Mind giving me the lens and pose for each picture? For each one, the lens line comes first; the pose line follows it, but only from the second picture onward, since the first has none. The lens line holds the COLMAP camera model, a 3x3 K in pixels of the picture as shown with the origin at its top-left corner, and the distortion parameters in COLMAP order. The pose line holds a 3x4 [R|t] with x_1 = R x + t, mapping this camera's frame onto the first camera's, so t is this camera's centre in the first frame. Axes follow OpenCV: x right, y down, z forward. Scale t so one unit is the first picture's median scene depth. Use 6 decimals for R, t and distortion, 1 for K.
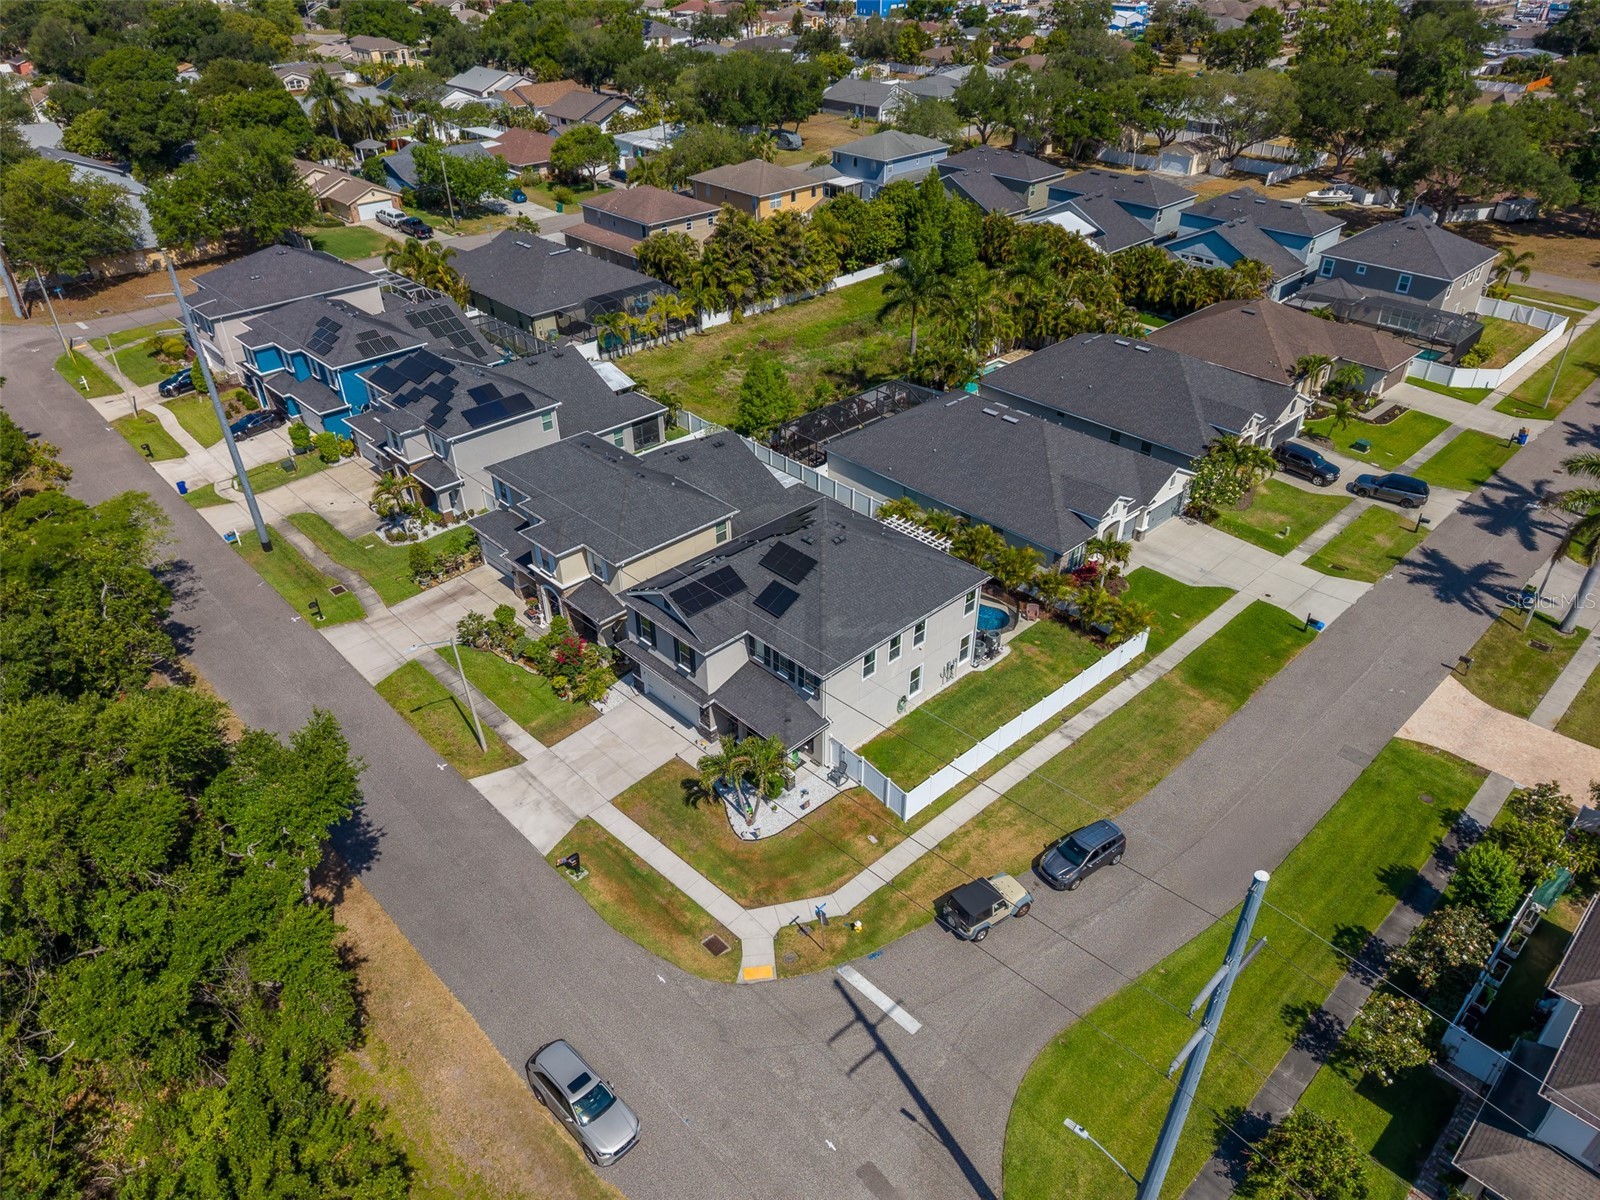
lens RADIAL K [[1070.9, 0, 800.0], [0, 1070.9, 600.0], [0, 0, 1]] dist [0.032582, -0.035582]
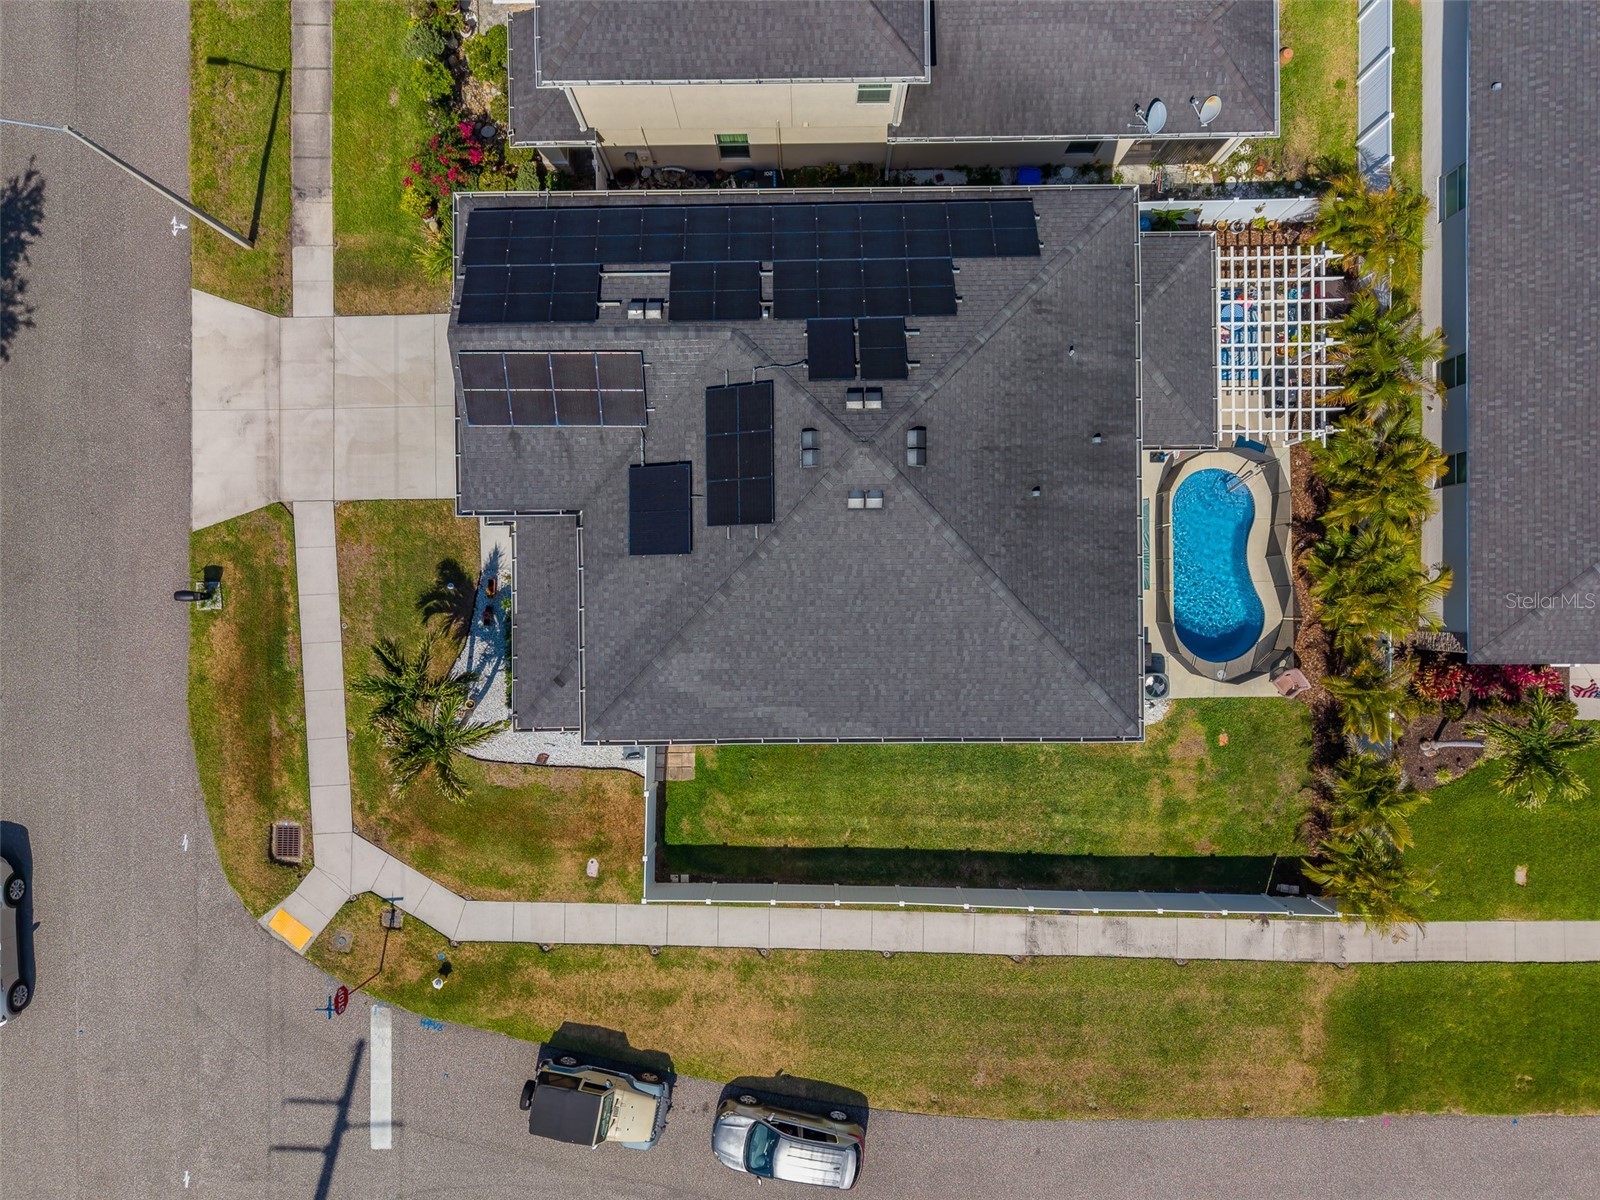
lens RADIAL K [[1073.0, 0, 800.0], [0, 1073.0, 600.0], [0, 0, 1]] dist [0.017312, -0.013319]
pose [[0.725154, 0.688581, -0.002723, 0.035857], [-0.376627, 0.399936, 0.835586, -0.289190], [0.576457, -0.604903, 0.549353, 0.590952]]
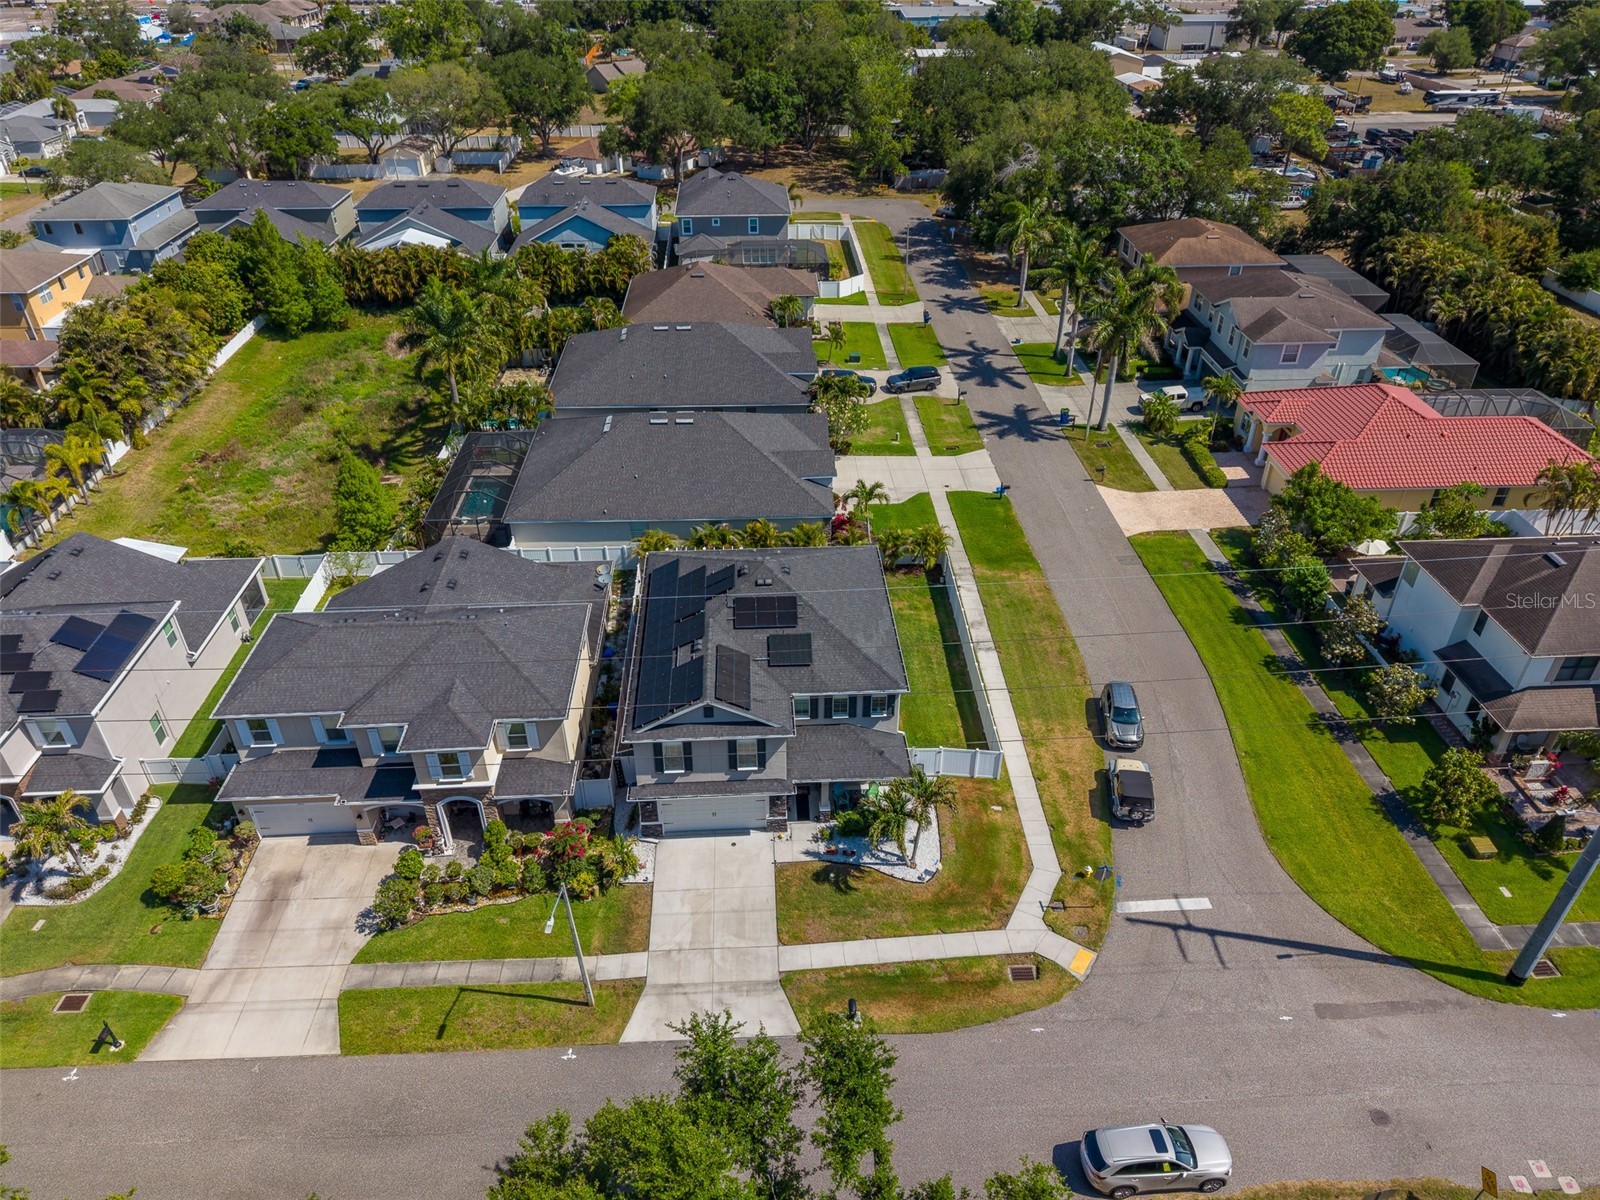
lens RADIAL K [[1070.9, 0, 800.0], [0, 1070.9, 600.0], [0, 0, 1]] dist [0.032582, -0.035582]
pose [[0.656998, -0.416638, 0.628304, -0.441608], [0.416542, 0.895264, 0.158098, -0.139362], [-0.628368, 0.157845, 0.761734, 0.221401]]
